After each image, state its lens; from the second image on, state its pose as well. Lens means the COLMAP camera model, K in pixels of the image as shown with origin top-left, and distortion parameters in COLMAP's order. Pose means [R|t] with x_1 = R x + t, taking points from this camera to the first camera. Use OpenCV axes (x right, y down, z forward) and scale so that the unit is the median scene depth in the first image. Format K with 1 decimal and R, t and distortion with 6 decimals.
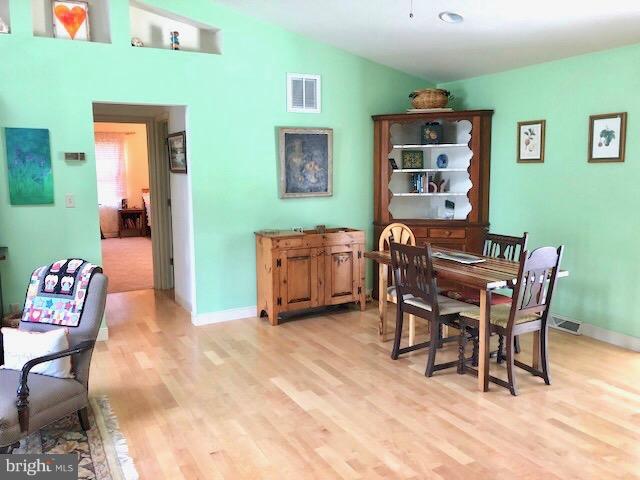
lens RADIAL K [[531.0, 0, 323.4], [0, 531.0, 232.5], [0, 0, 1]] dist [0.031604, -0.018520]
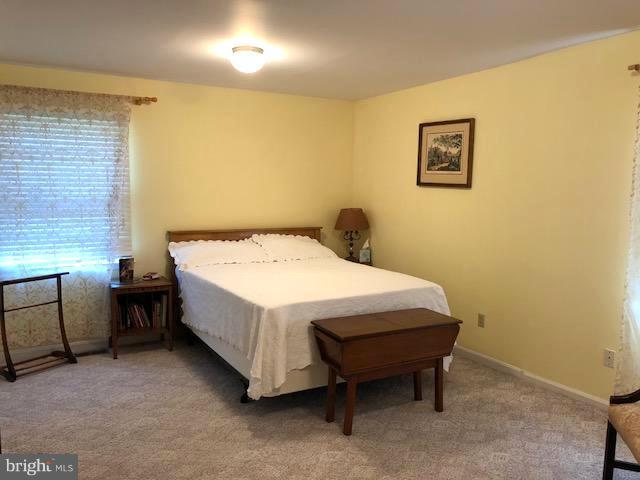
lens RADIAL K [[531.0, 0, 320.0], [0, 531.0, 240.8], [0, 0, 1]] dist [0.031604, -0.018520]
pose [[0.999734, 0.023063, -0.000356, -0.597676], [-0.023063, 0.999734, -0.000346, -0.212175], [0.000348, 0.000354, 1.000000, 1.571132]]
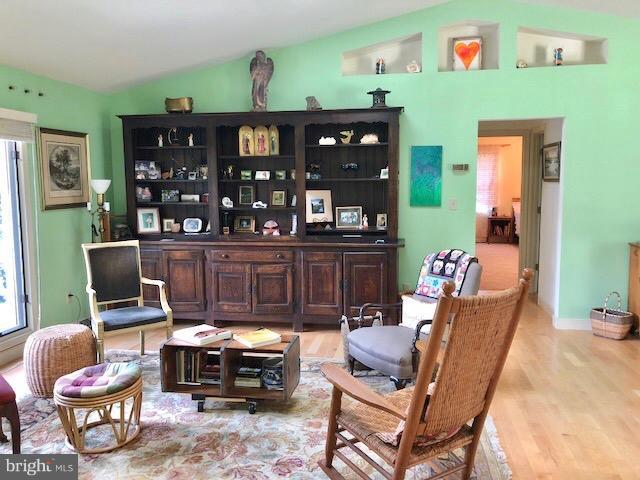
lens RADIAL K [[531.0, 0, 315.4], [0, 531.0, 230.2], [0, 0, 1]] dist [0.031604, -0.018520]
pose [[0.778414, 0.062030, -0.624679, 0.035575], [-0.077494, 0.996990, 0.002435, 0.020095], [0.622950, 0.046514, 0.780878, -0.127110]]
